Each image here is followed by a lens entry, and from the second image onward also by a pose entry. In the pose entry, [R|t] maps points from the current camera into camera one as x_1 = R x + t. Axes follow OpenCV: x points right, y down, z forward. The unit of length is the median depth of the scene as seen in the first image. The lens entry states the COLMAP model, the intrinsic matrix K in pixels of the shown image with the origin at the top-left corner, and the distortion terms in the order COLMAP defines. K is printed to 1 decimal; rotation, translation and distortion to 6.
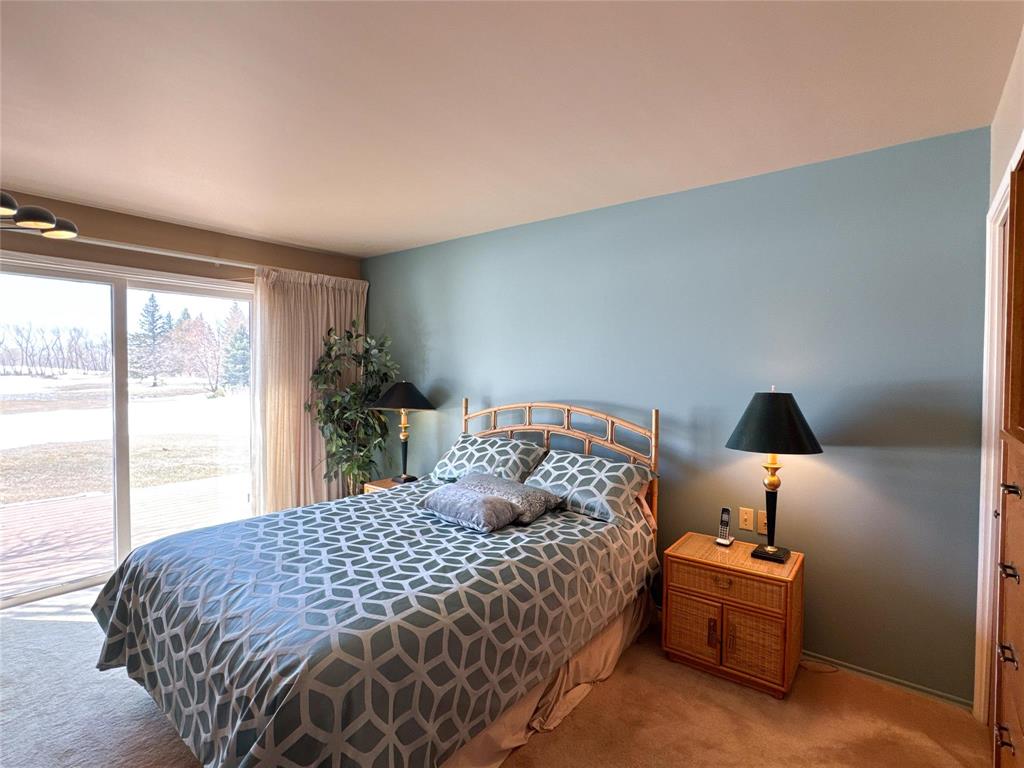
lens RADIAL K [[513.0, 0, 511.7], [0, 513.0, 386.8], [0, 0, 1]] dist [-0.004234, -0.000471]
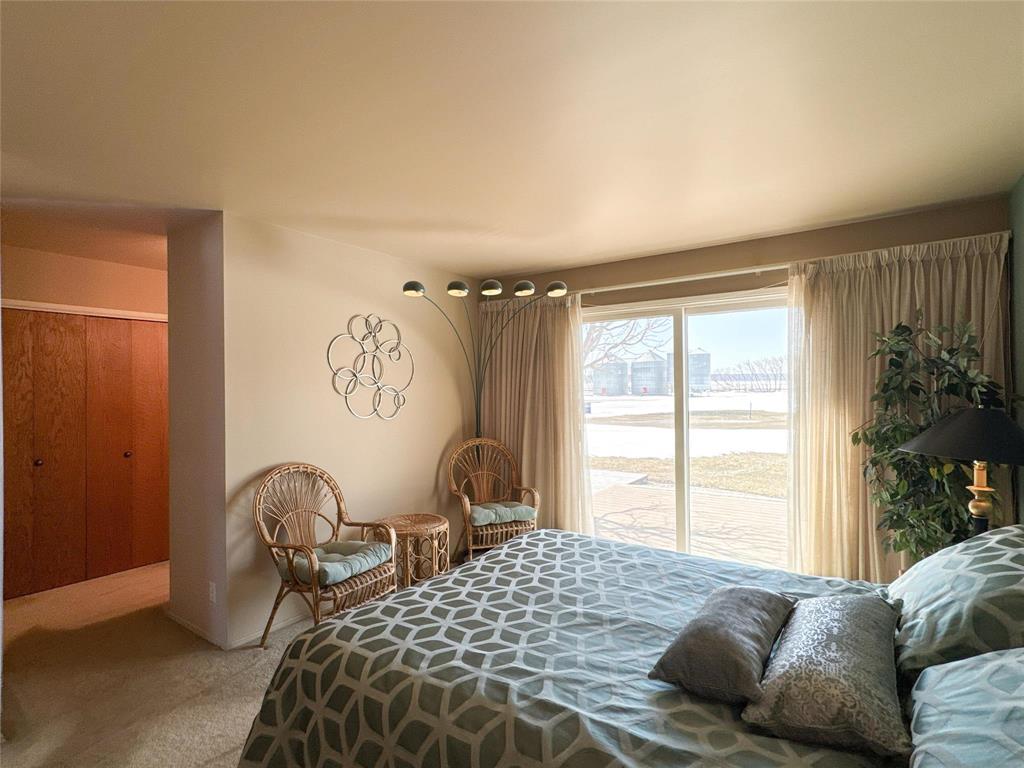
lens RADIAL K [[513.0, 0, 512.1], [0, 513.0, 385.5], [0, 0, 1]] dist [-0.004234, -0.000471]
pose [[0.060681, -0.012810, -0.998075, 0.313597], [-0.018259, 0.999736, -0.013942, -0.015555], [0.997990, 0.019070, 0.060431, 0.503120]]
